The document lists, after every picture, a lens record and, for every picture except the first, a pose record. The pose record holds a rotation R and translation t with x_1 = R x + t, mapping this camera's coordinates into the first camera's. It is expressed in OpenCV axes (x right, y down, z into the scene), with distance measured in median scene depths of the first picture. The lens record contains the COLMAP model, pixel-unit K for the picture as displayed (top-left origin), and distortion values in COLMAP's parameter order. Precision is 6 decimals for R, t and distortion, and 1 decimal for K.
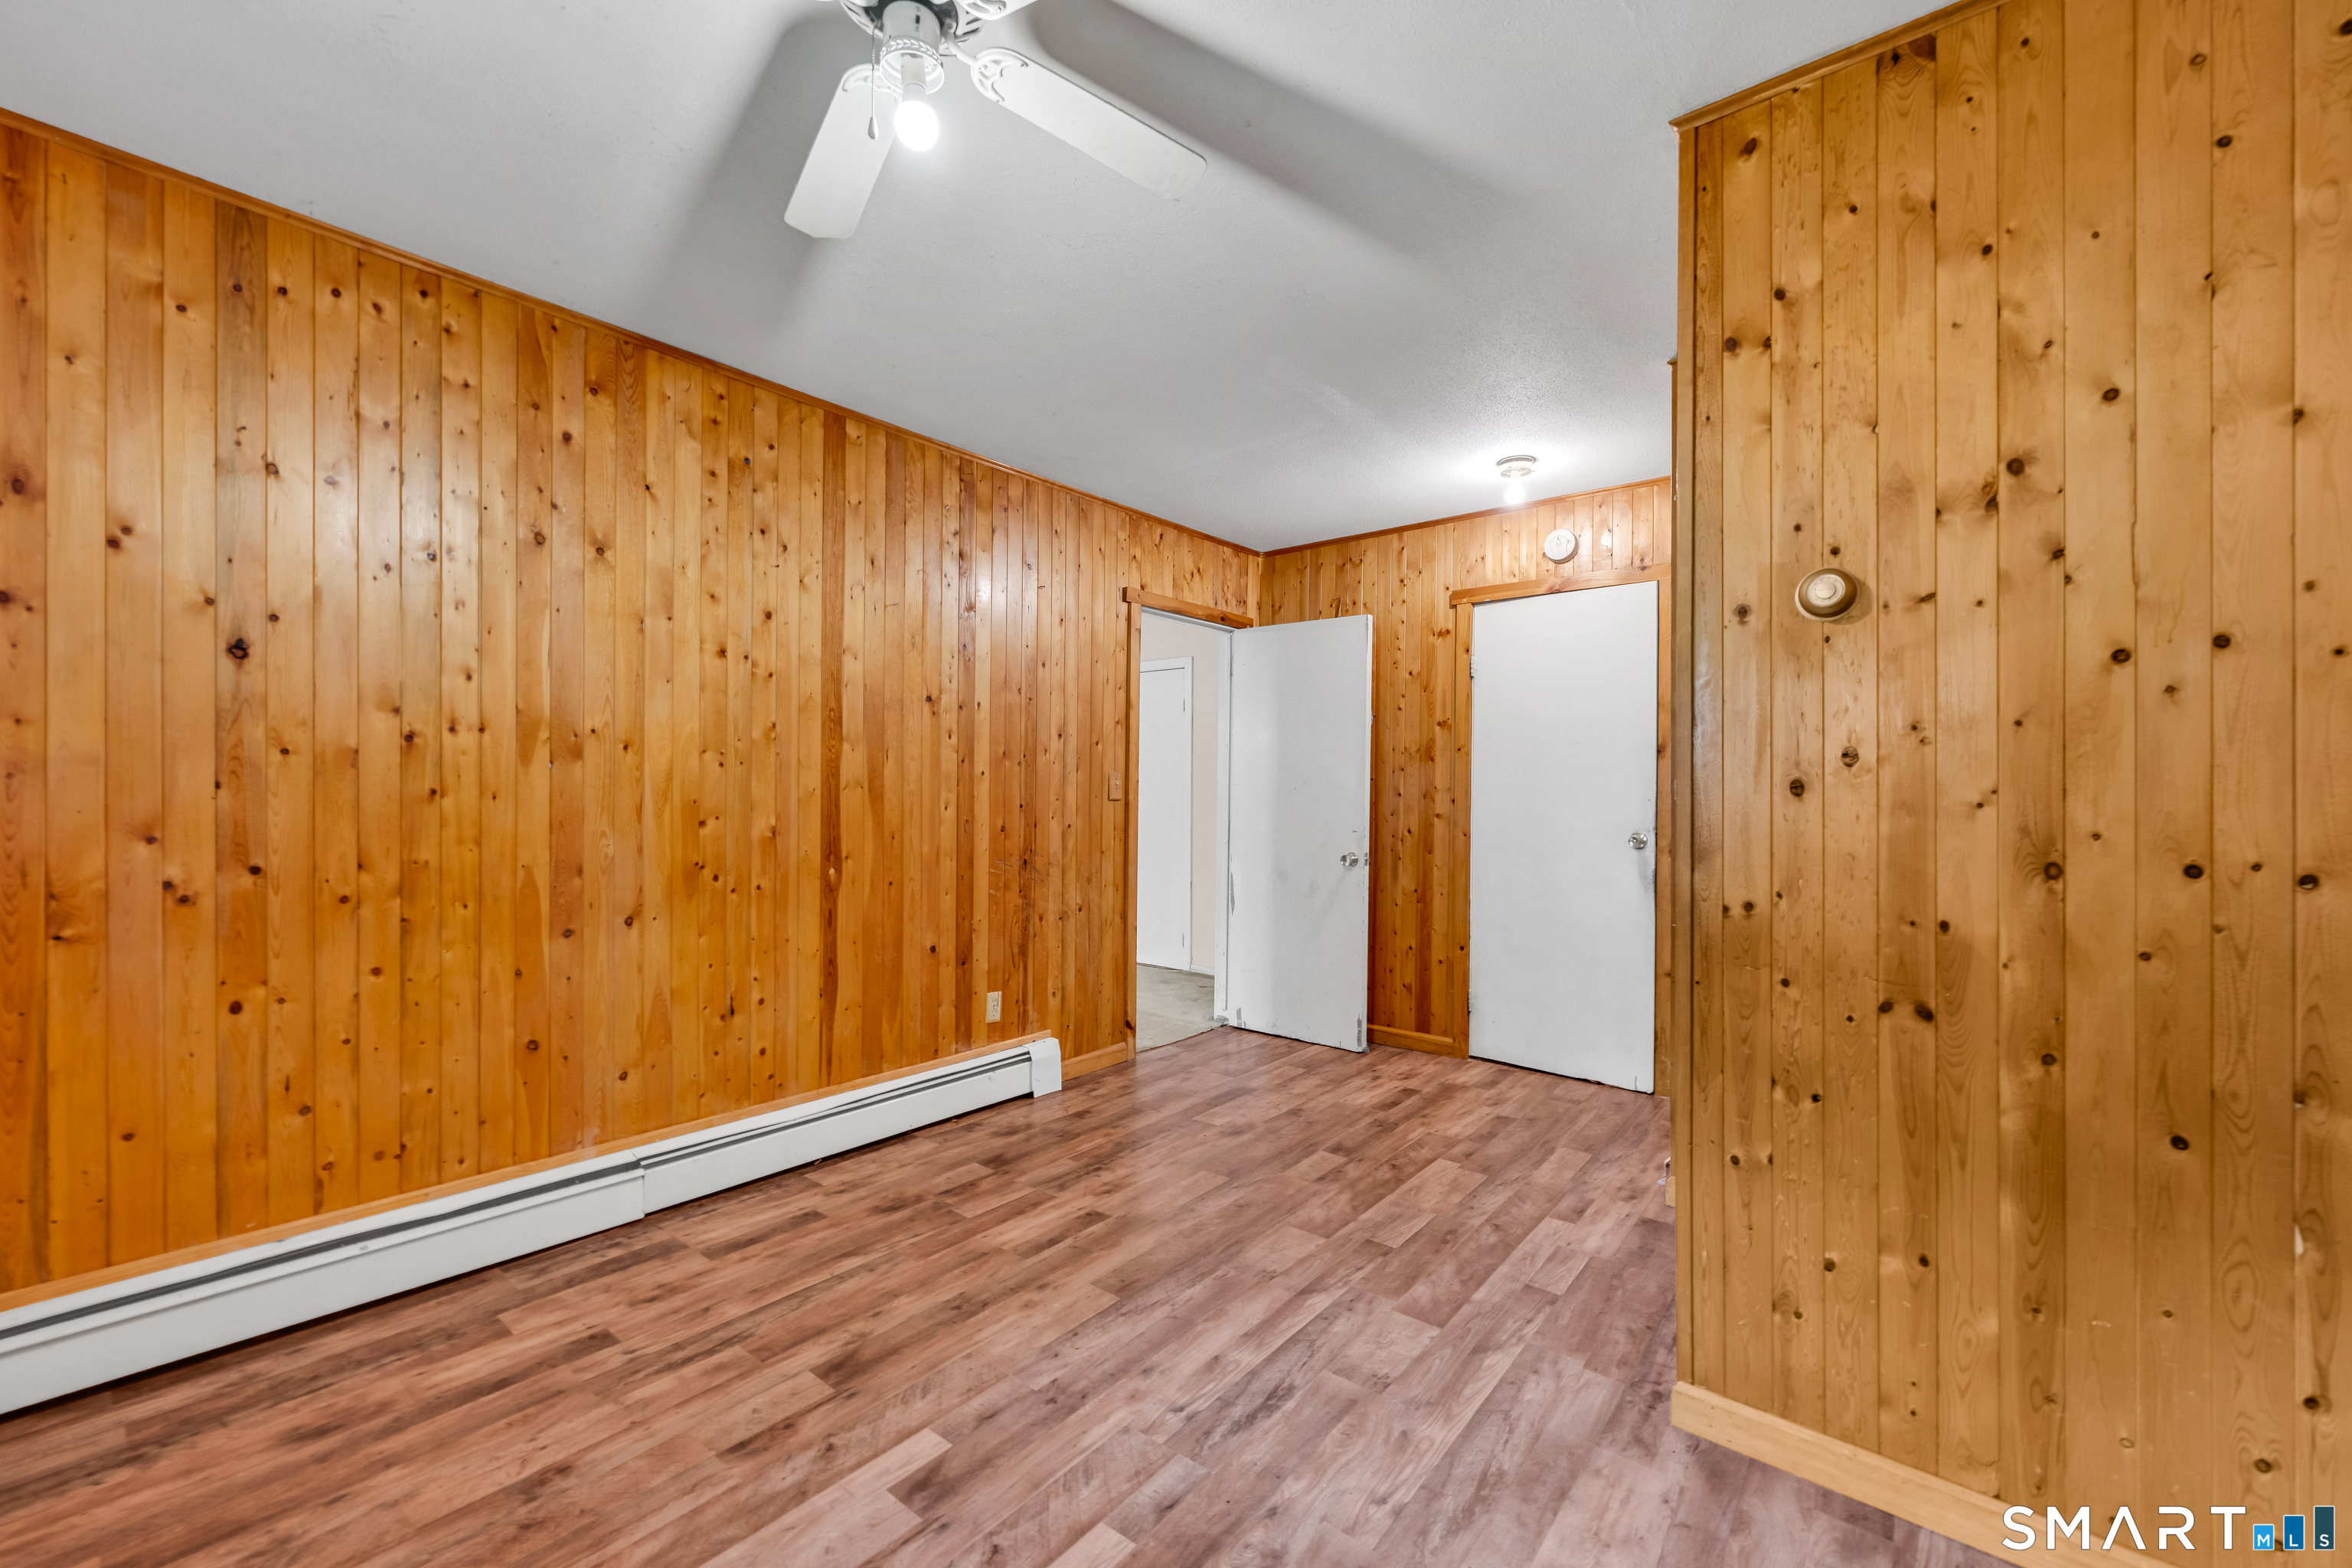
lens RADIAL K [[940.5, 0, 1173.4], [0, 940.5, 793.8], [0, 0, 1]] dist [0.001400, 0.000826]
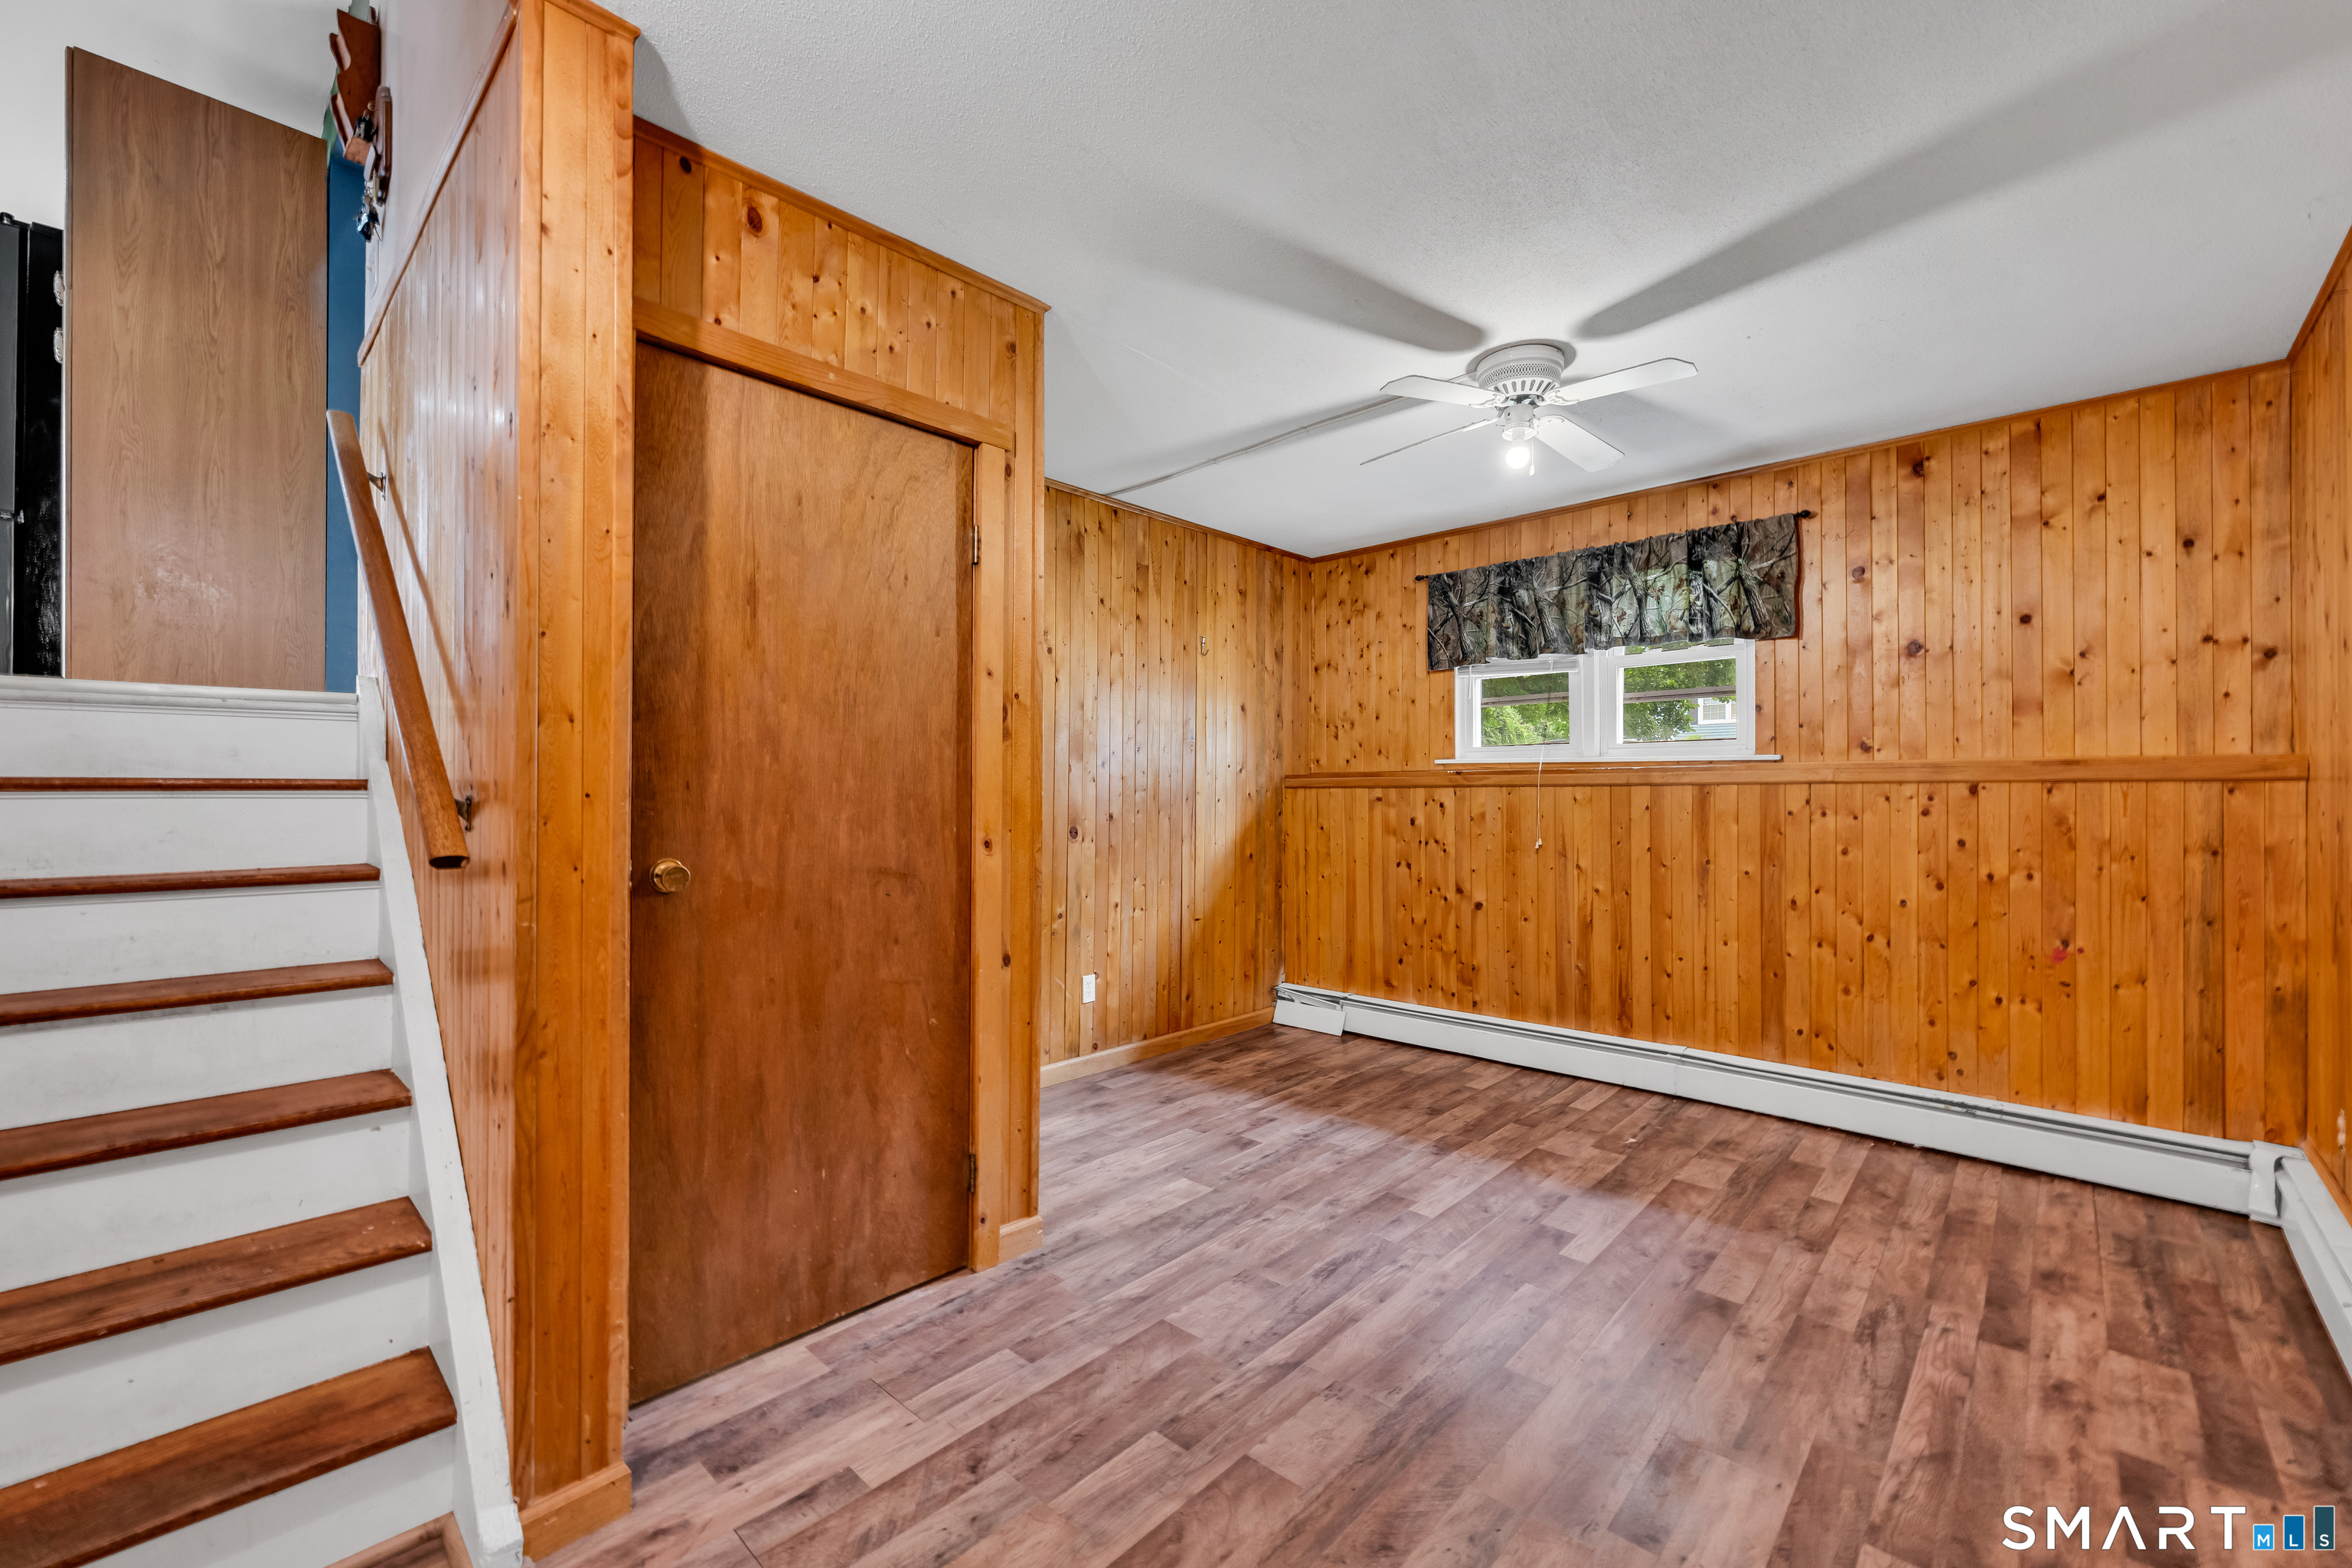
lens RADIAL K [[940.5, 0, 1177.2], [0, 940.5, 788.1], [0, 0, 1]] dist [0.001400, 0.000826]
pose [[-0.997780, -0.007526, 0.066171, 0.209575], [-0.007889, 0.999955, -0.005233, -0.000498], [-0.066129, -0.005743, -0.997795, 2.048444]]
